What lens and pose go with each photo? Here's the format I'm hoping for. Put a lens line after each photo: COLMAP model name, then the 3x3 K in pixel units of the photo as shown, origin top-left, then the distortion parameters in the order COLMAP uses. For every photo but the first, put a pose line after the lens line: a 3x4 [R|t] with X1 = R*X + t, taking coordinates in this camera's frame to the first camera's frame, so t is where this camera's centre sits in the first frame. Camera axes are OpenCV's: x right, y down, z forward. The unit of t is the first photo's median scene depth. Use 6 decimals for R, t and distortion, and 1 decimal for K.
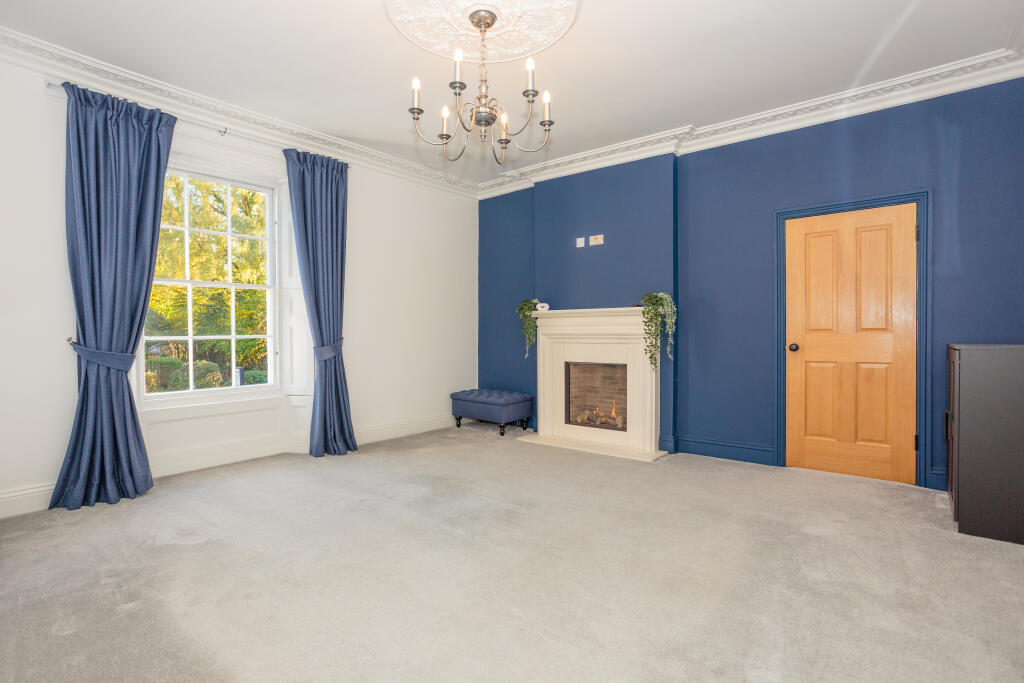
lens RADIAL K [[504.9, 0, 508.1], [0, 504.9, 341.1], [0, 0, 1]] dist [0.001535, 0.000877]
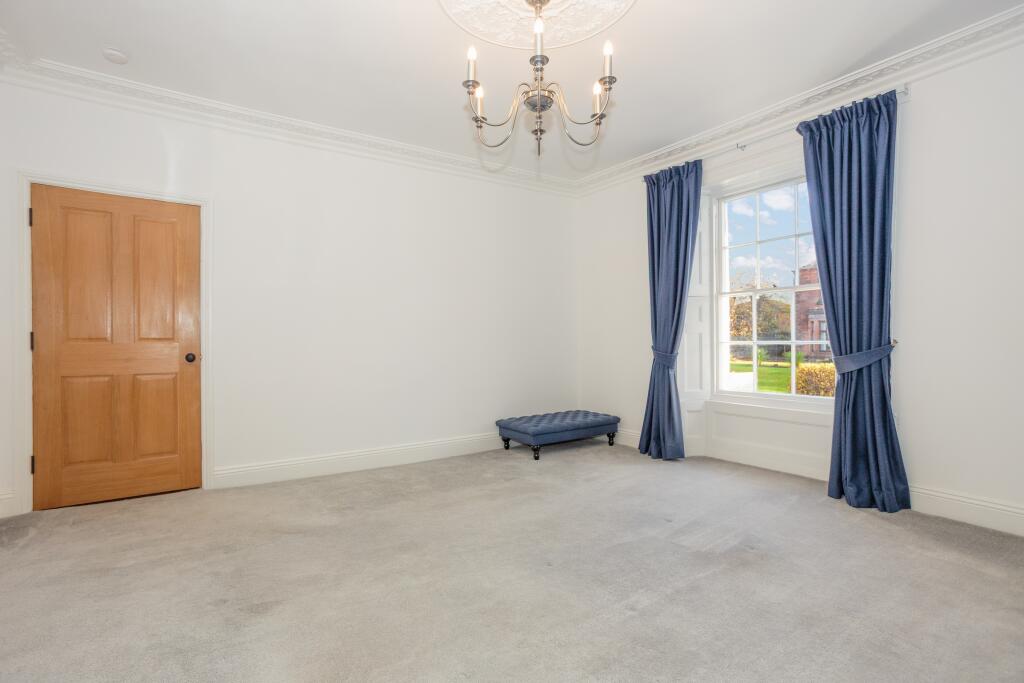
lens RADIAL K [[504.9, 0, 508.1], [0, 504.9, 341.1], [0, 0, 1]] dist [0.001535, 0.000877]
pose [[-0.257735, 0.004532, -0.966205, 0.853353], [-0.001970, 0.999984, 0.005216, -0.024019], [0.966214, 0.003248, -0.257722, 1.189994]]
